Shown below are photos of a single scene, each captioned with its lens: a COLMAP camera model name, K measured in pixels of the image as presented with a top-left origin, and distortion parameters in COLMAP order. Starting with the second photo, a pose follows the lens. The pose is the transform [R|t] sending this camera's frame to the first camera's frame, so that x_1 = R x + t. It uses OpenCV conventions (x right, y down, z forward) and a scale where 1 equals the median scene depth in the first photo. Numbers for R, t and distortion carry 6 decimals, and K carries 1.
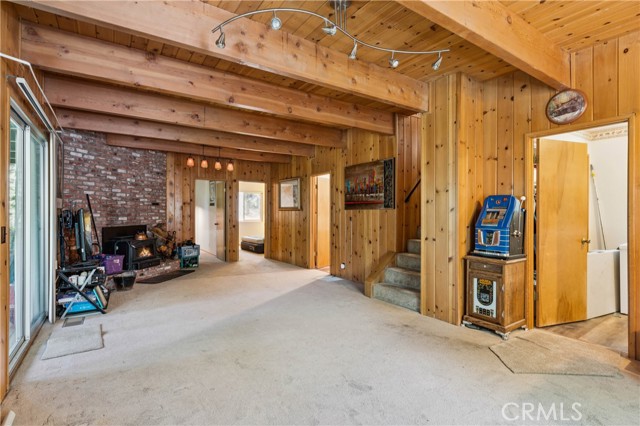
lens RADIAL K [[314.6, 0, 317.9], [0, 314.6, 212.8], [0, 0, 1]] dist [0.001444, -0.002651]
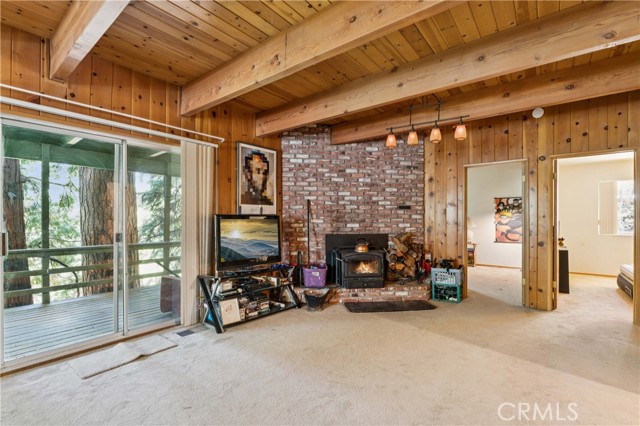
lens RADIAL K [[291.7, 0, 322.6], [0, 291.7, 217.9], [0, 0, 1]] dist [-0.001551, -0.000311]
pose [[0.305114, 0.001271, -0.952315, 0.127487], [-0.000562, 0.999999, 0.001155, -0.003280], [0.952316, 0.000183, 0.305114, 0.689680]]
